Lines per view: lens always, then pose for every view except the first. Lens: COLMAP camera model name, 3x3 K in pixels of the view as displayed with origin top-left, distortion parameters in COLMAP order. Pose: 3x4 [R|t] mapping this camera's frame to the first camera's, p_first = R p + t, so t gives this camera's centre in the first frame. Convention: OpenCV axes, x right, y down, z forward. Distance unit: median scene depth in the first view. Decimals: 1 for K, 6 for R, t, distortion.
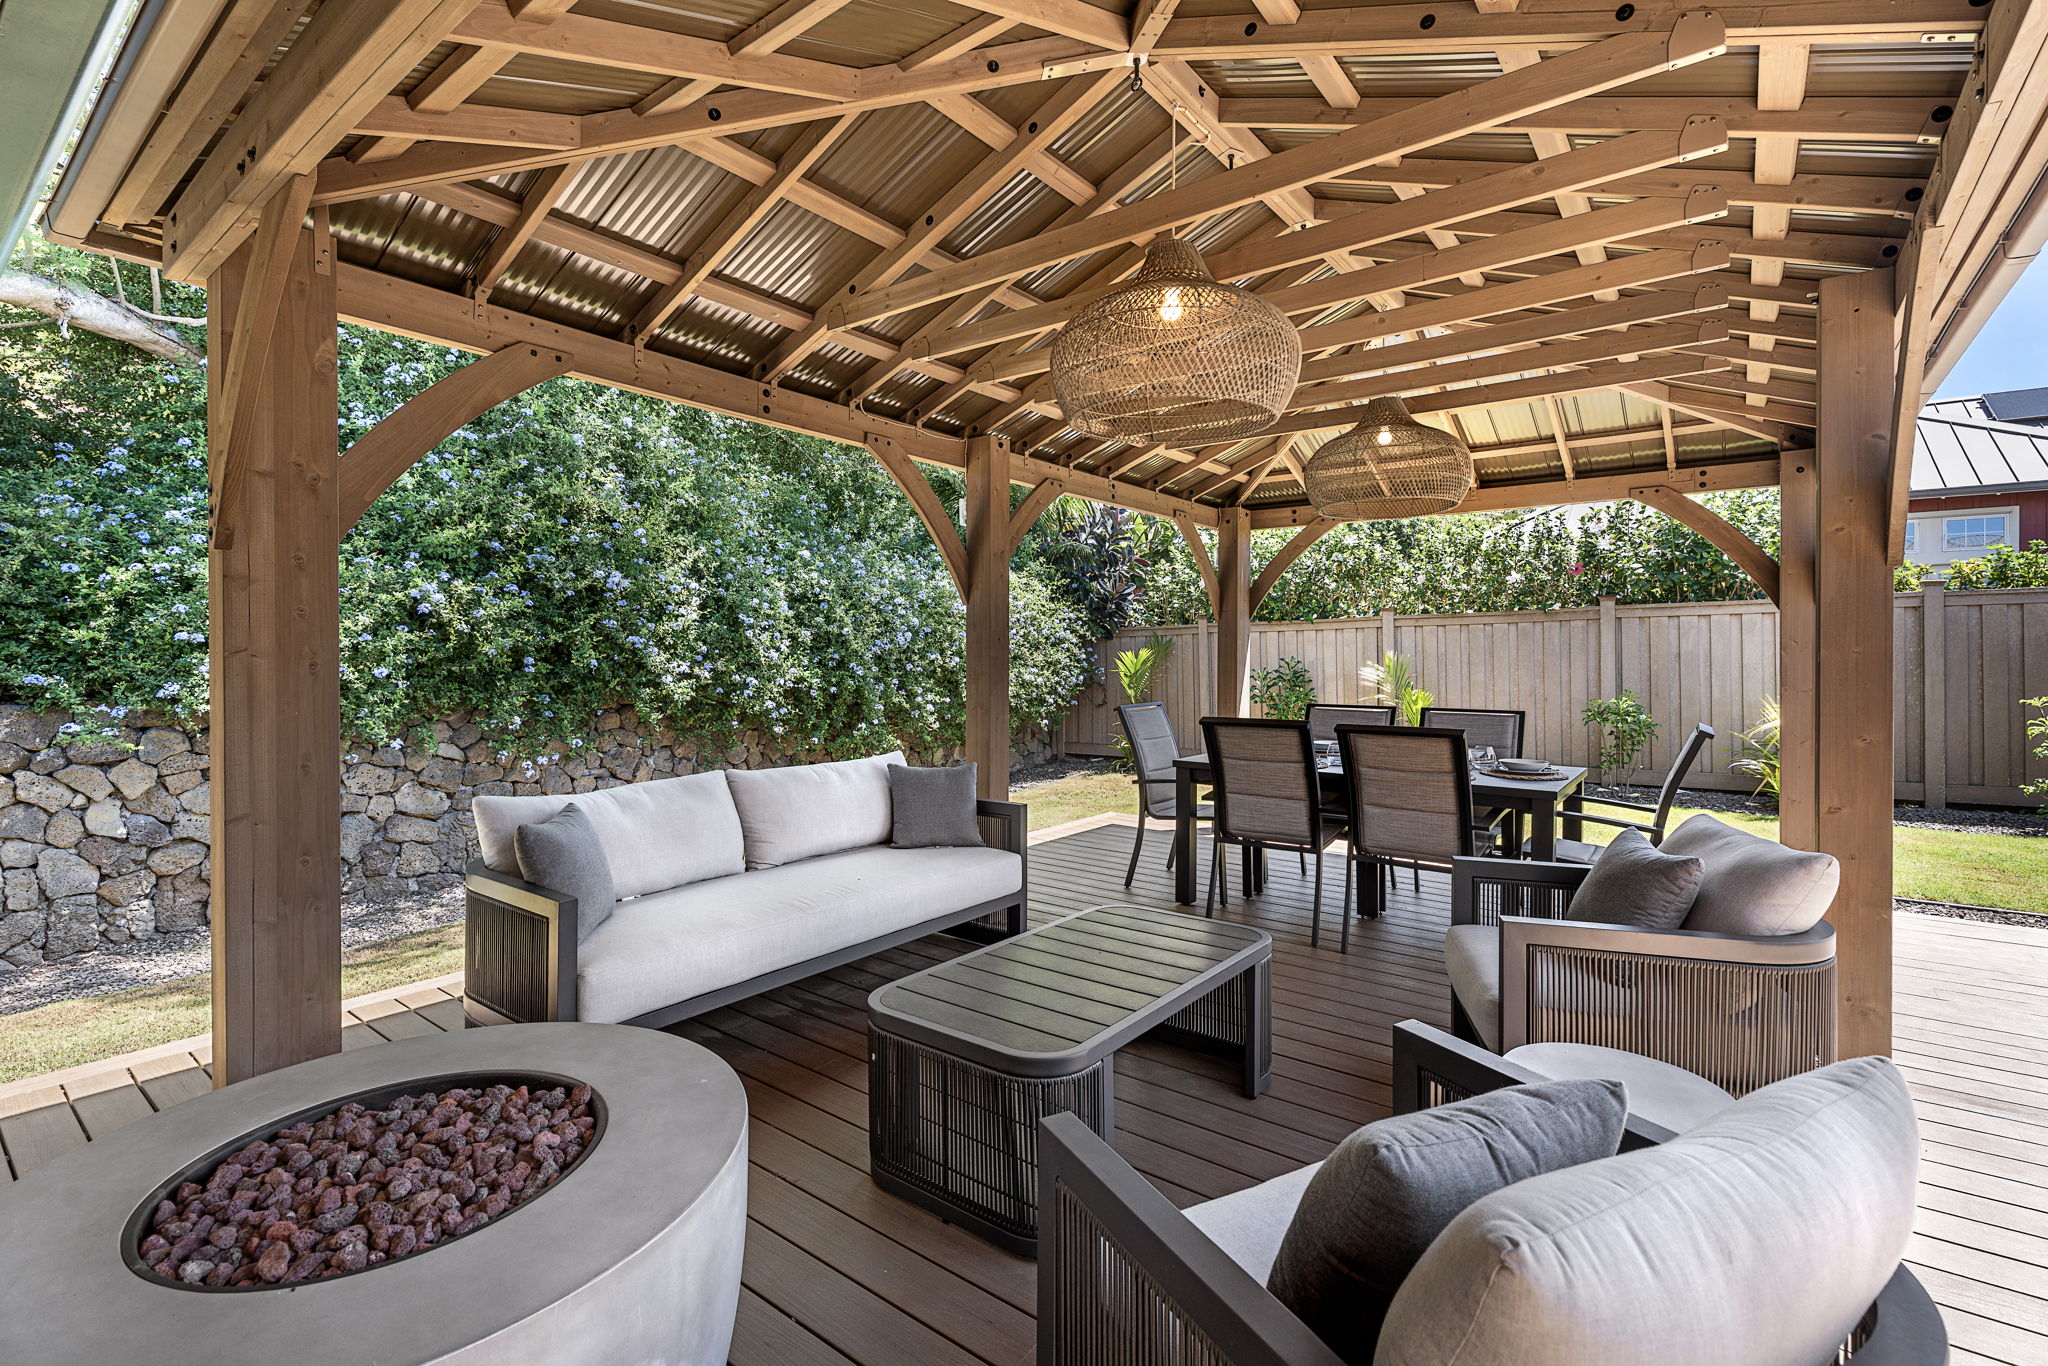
lens RADIAL K [[919.9, 0, 1023.3], [0, 919.9, 665.3], [0, 0, 1]] dist [0.001985, 0.000192]
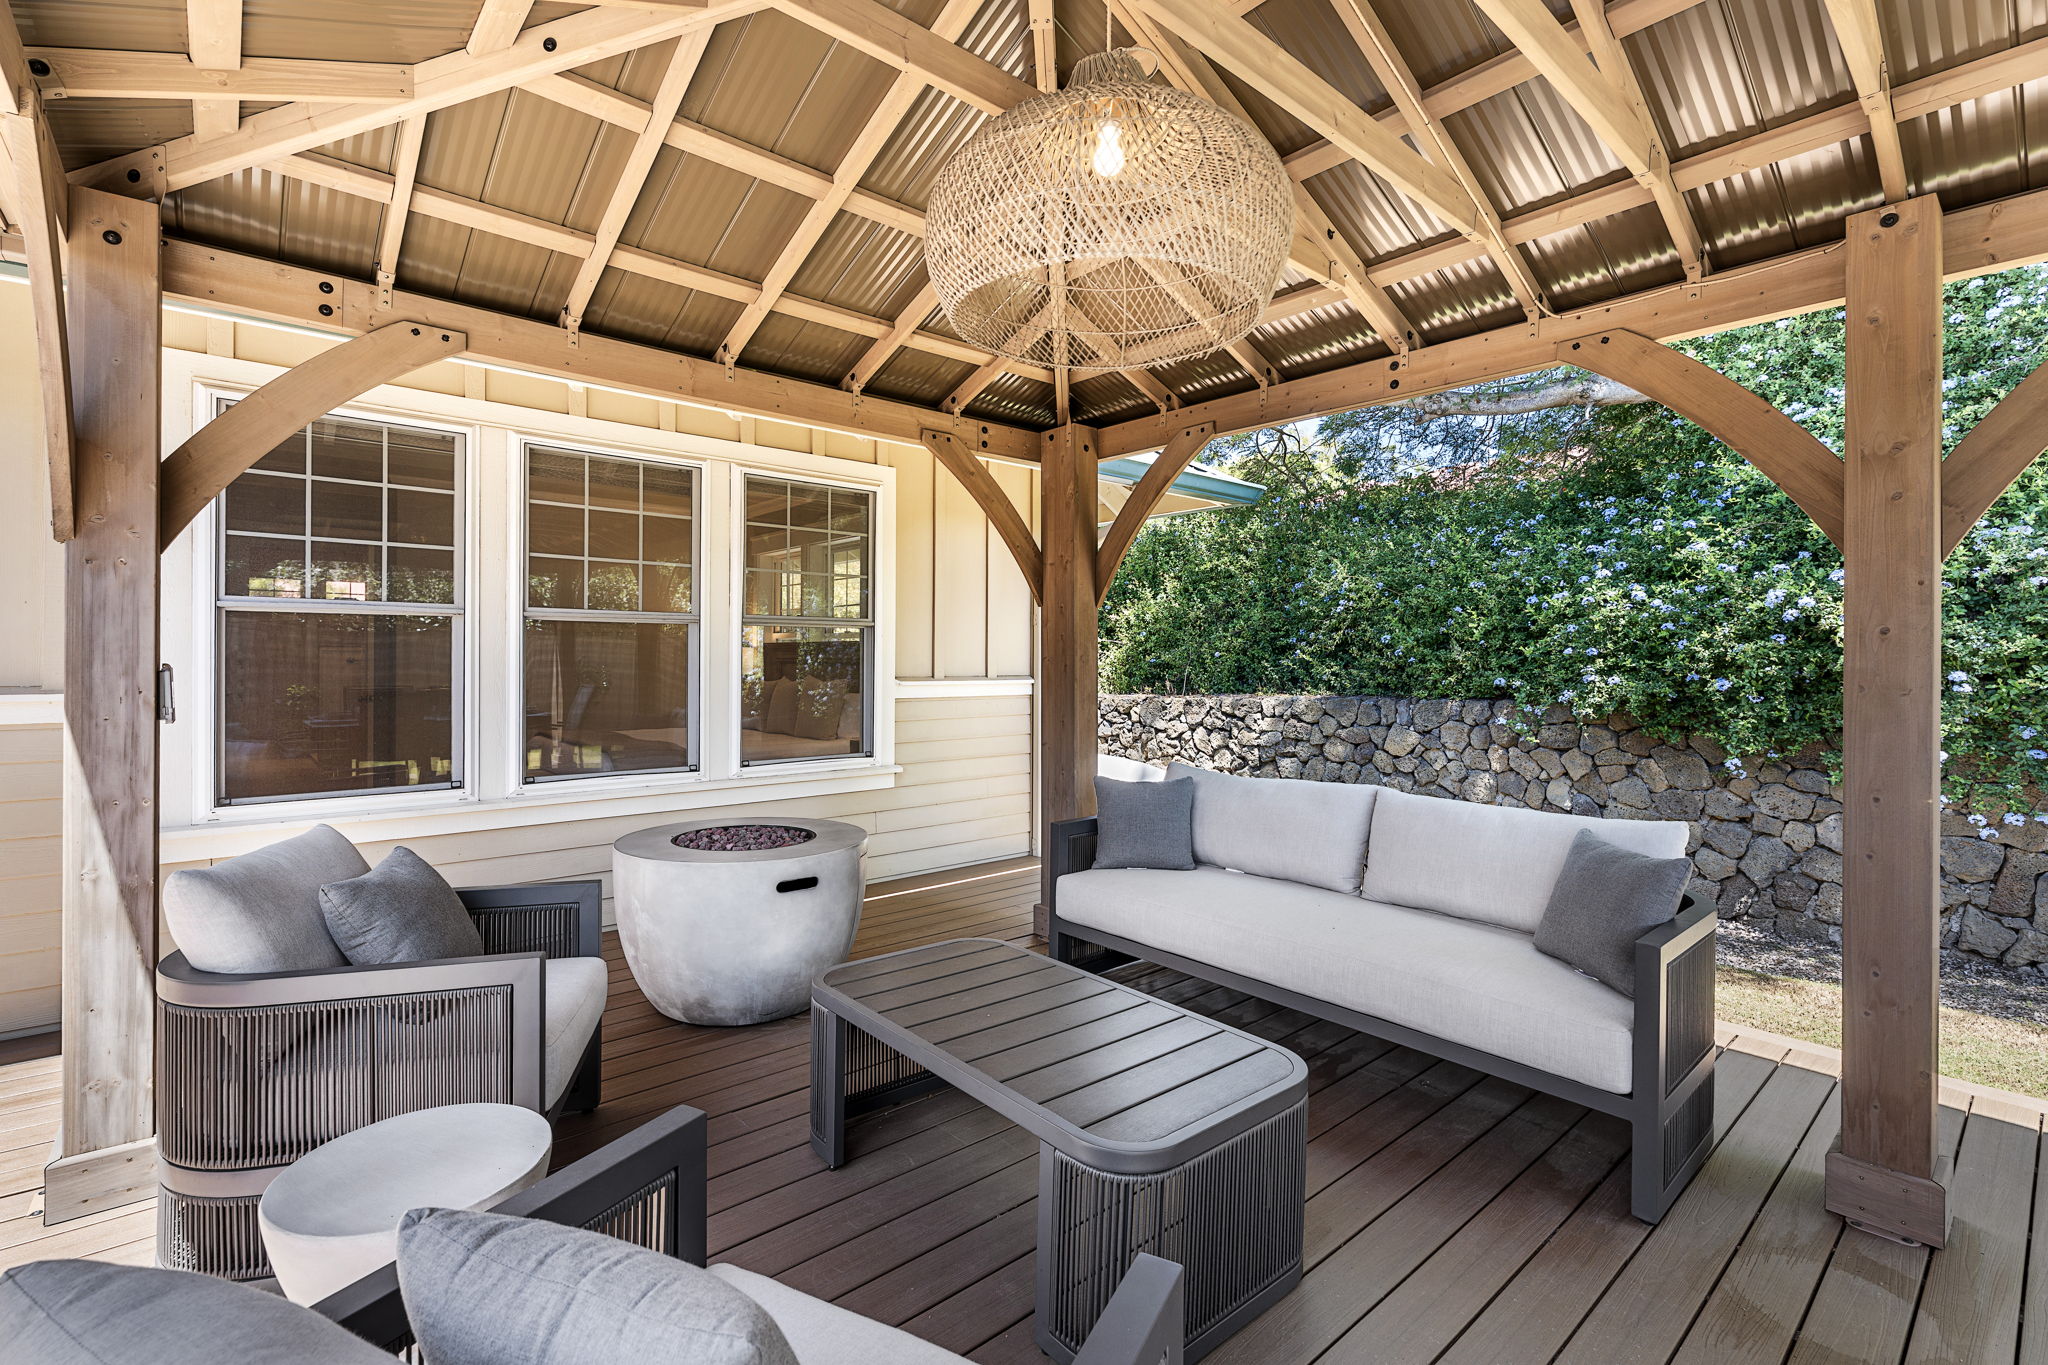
lens RADIAL K [[919.9, 0, 1023.3], [0, 919.9, 664.8], [0, 0, 1]] dist [0.001985, 0.000192]
pose [[-0.195329, 0.004979, -0.980725, 0.360497], [-0.018654, 0.999787, 0.008791, -0.008077], [0.980560, 0.020011, -0.195194, 0.445636]]
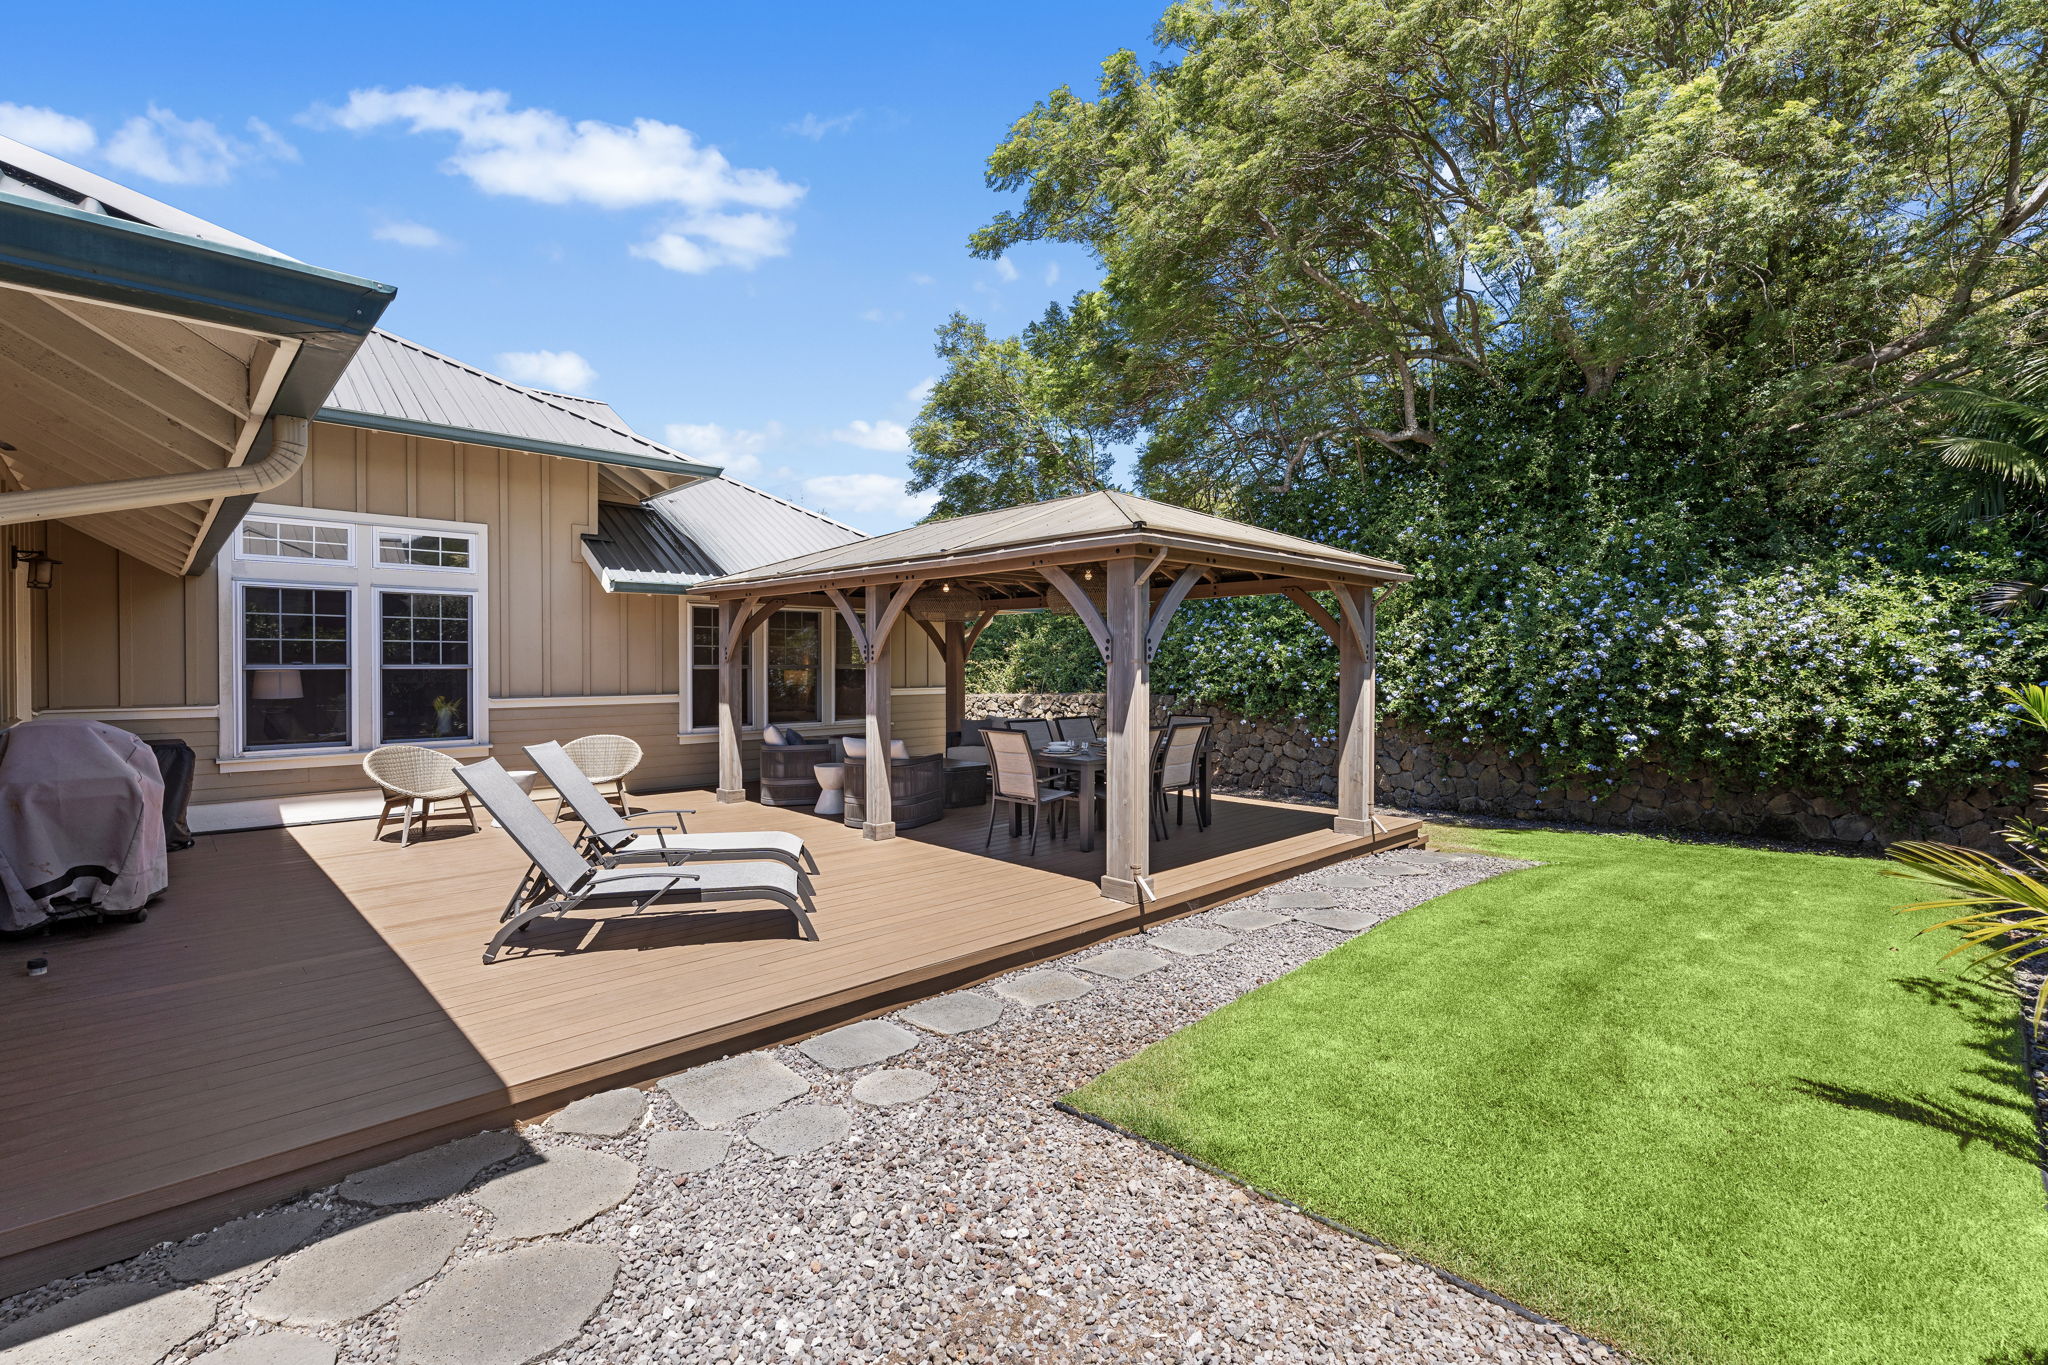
lens RADIAL K [[919.9, 0, 1023.3], [0, 919.9, 664.8], [0, 0, 1]] dist [0.001985, 0.000192]
pose [[-0.146017, 0.004082, -0.989274, 1.571013], [-0.013240, 0.999894, 0.006080, -0.053117], [0.989193, 0.013986, -0.145948, 0.763676]]
